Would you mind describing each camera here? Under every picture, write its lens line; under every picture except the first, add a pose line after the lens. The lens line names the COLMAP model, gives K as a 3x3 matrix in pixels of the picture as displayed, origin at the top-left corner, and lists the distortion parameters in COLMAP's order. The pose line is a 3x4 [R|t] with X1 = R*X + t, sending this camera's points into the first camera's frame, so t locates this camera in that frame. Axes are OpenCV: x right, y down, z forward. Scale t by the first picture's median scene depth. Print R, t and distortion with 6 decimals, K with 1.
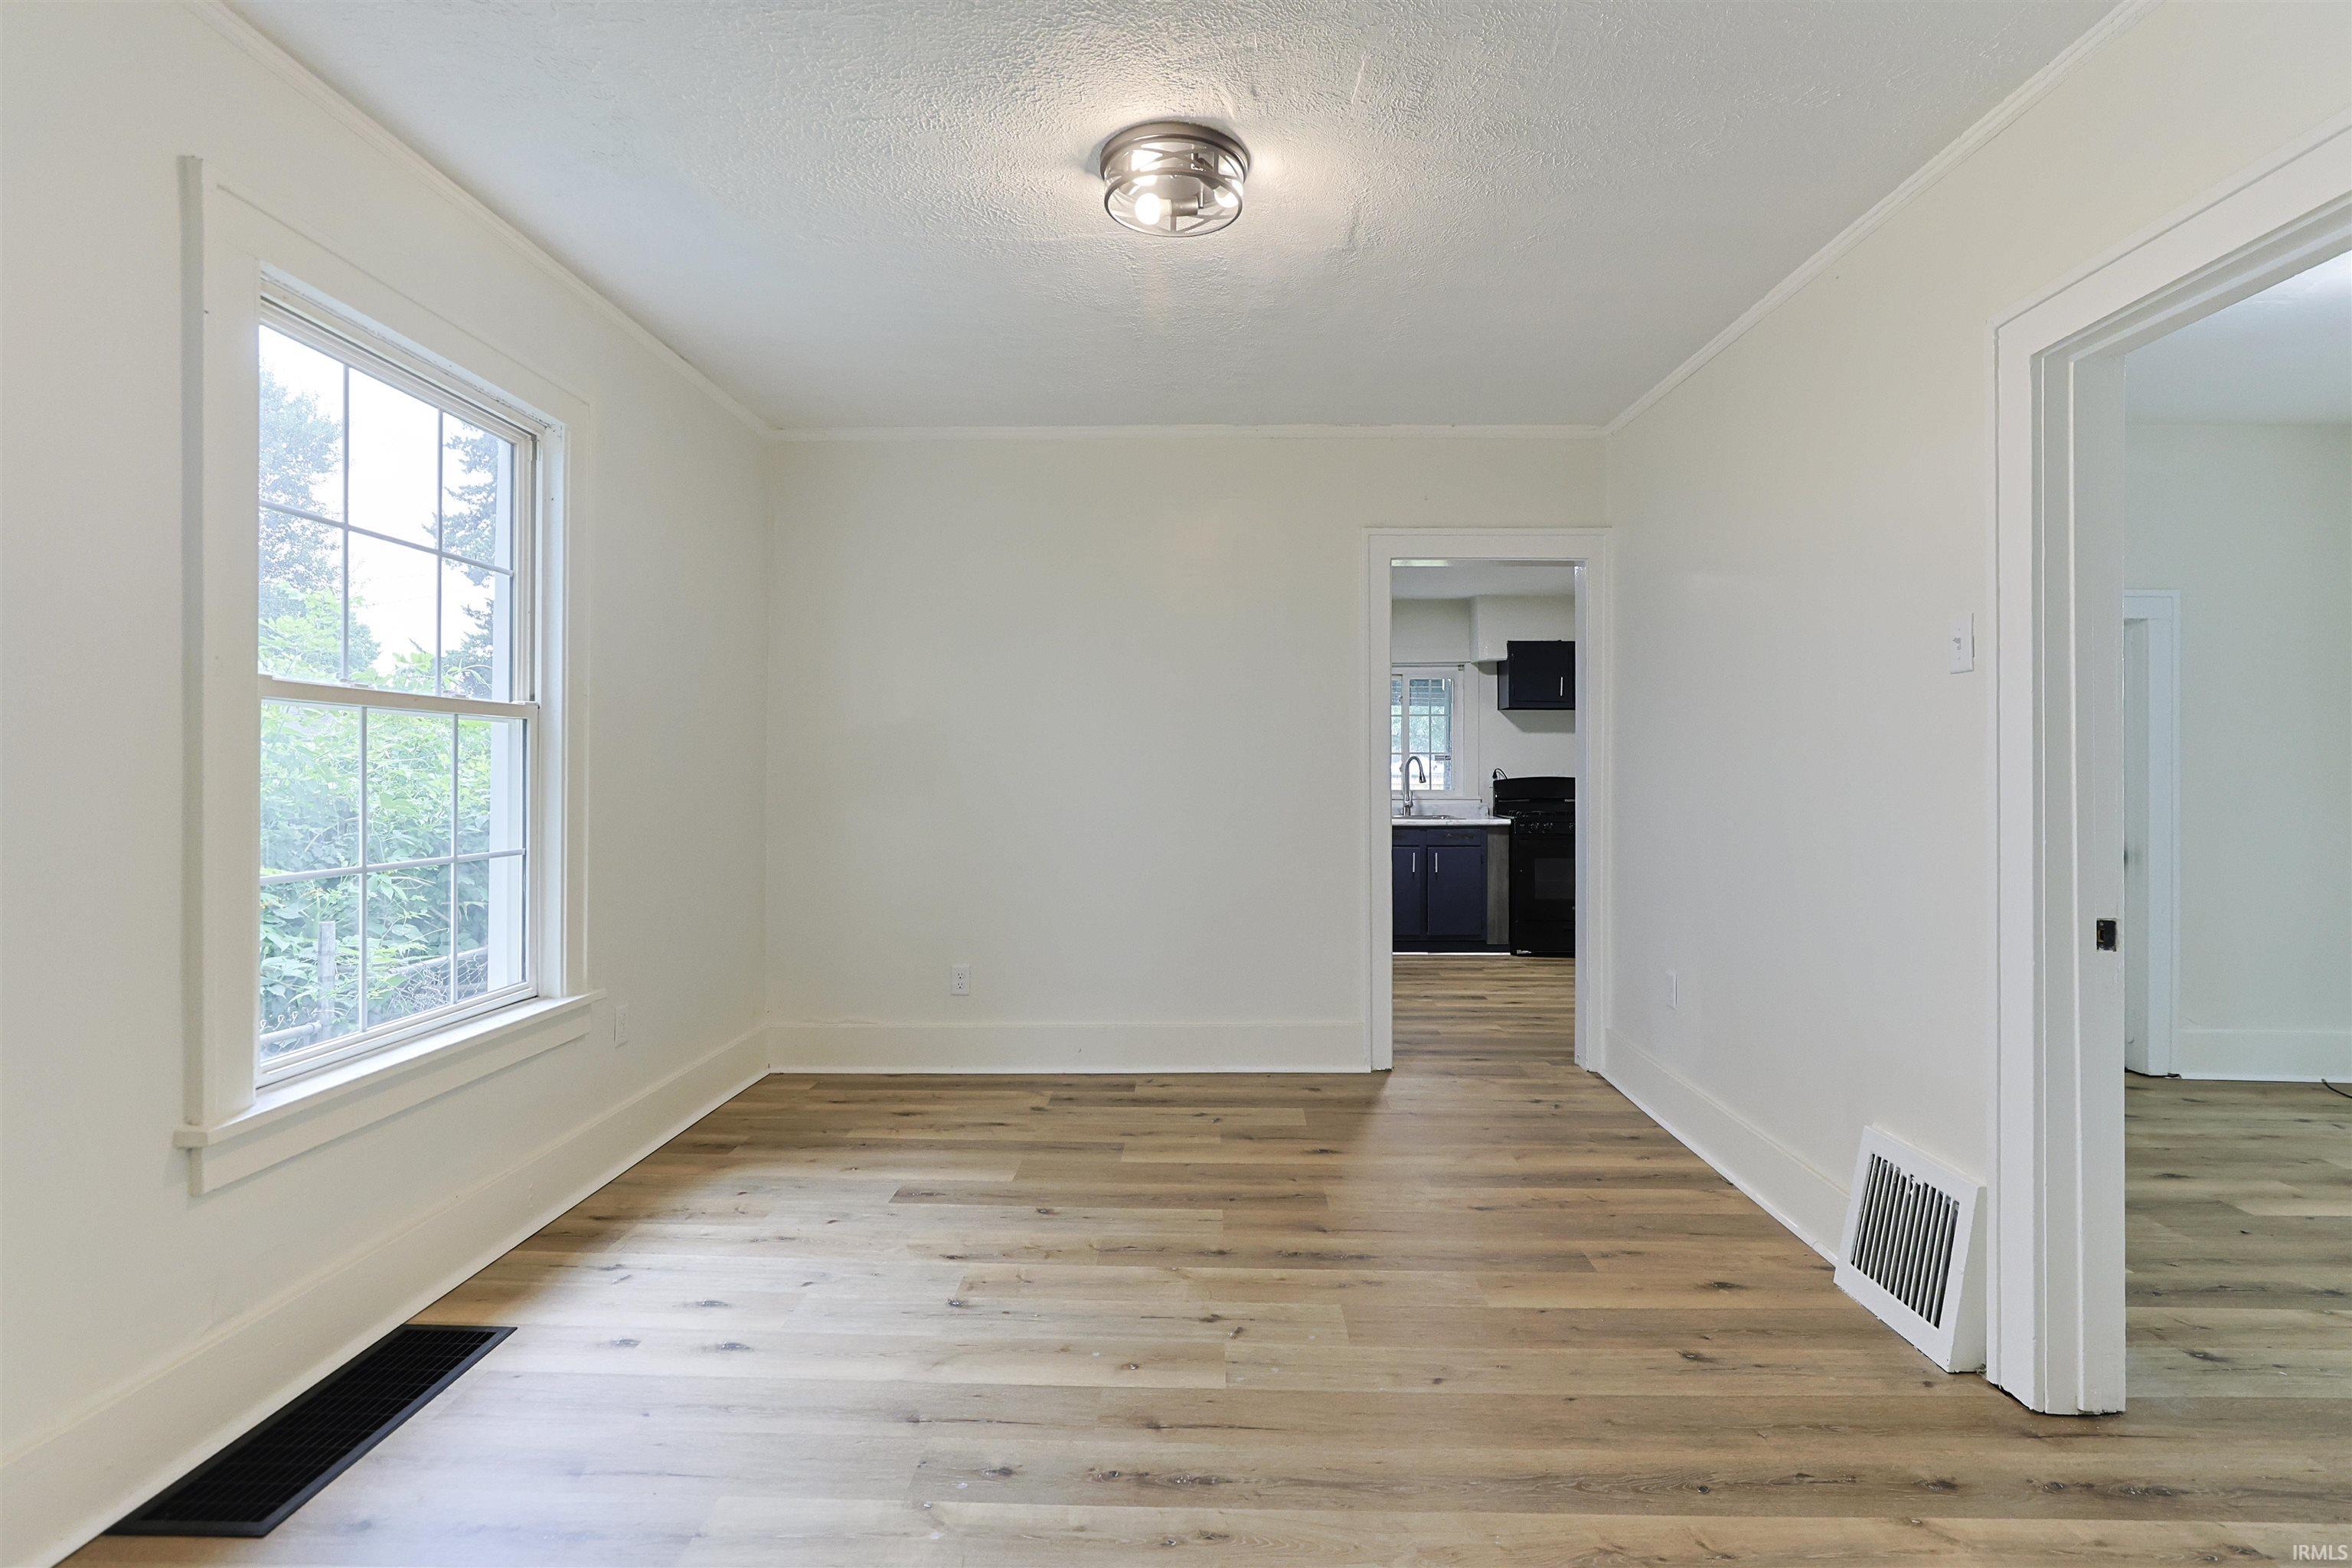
lens RADIAL K [[1156.5, 0, 1176.0], [0, 1156.5, 784.0], [0, 0, 1]] dist [-0.017282, 0.015445]
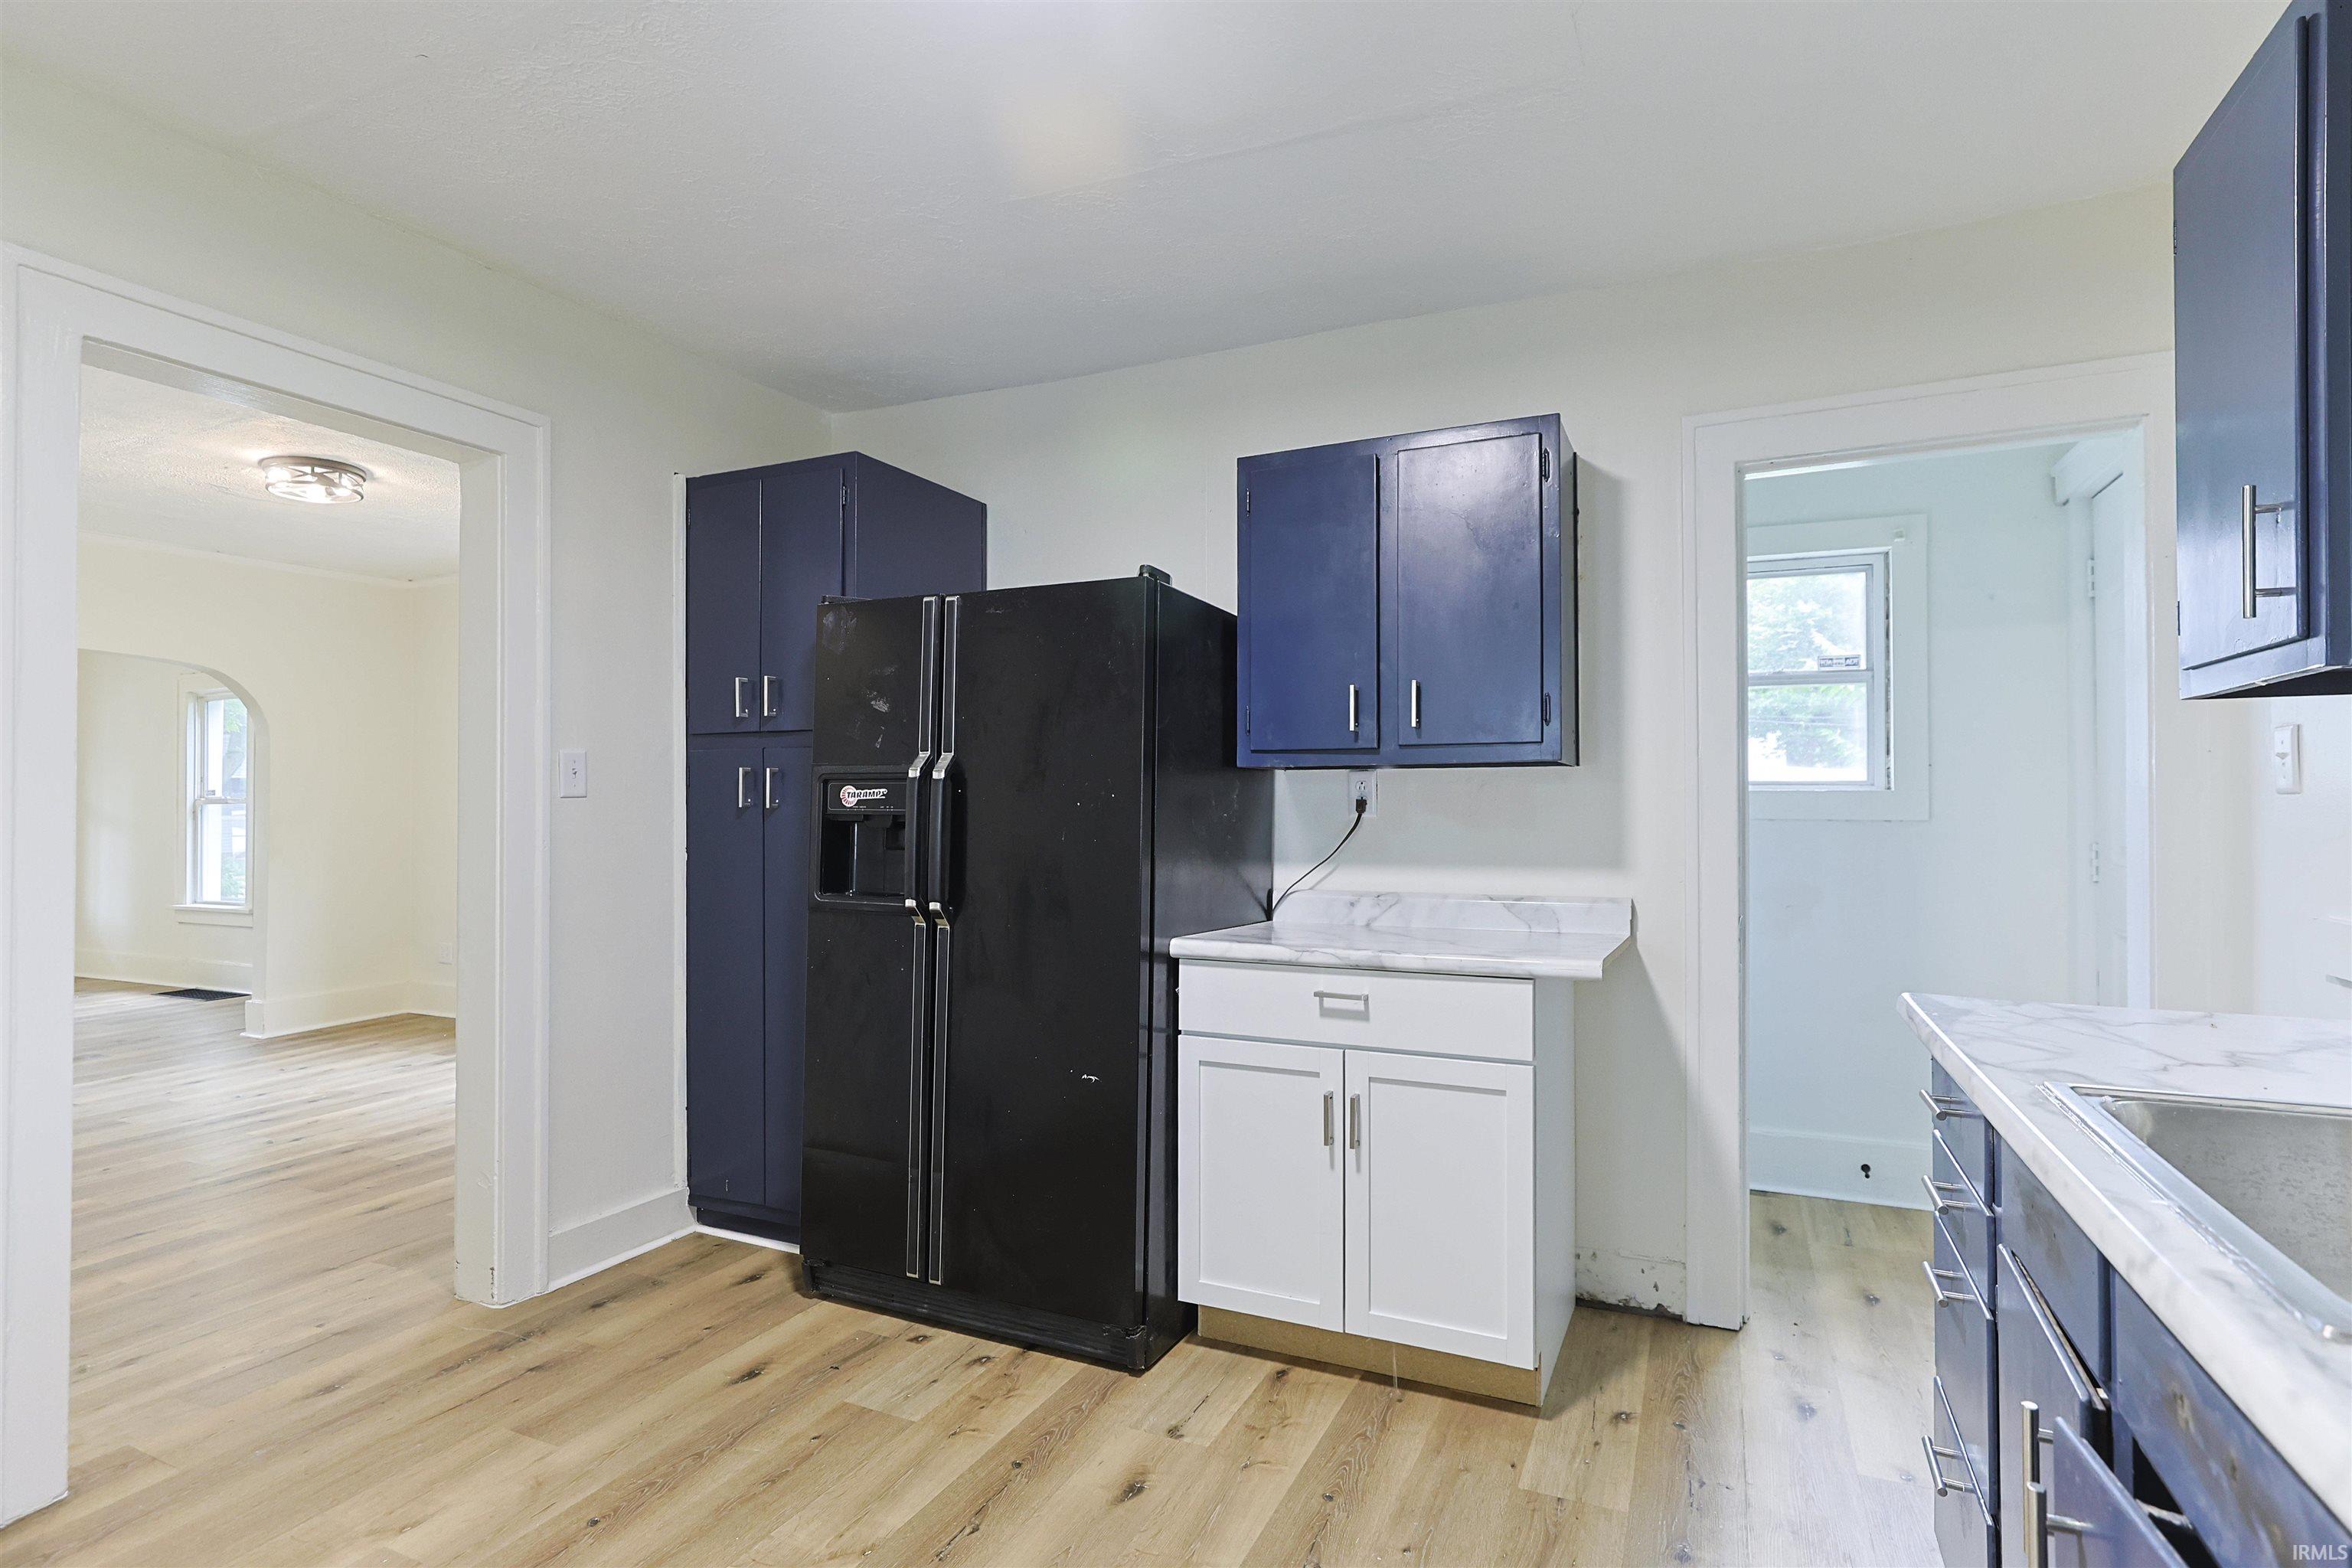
lens RADIAL K [[1145.0, 0, 1198.4], [0, 1145.0, 791.1], [0, 0, 1]] dist [-0.020542, 0.015019]
pose [[-0.379781, -0.012457, -0.924993, 0.802420], [-0.000893, 0.999914, -0.013099, -0.017148], [0.925076, -0.004149, -0.379759, 2.134991]]
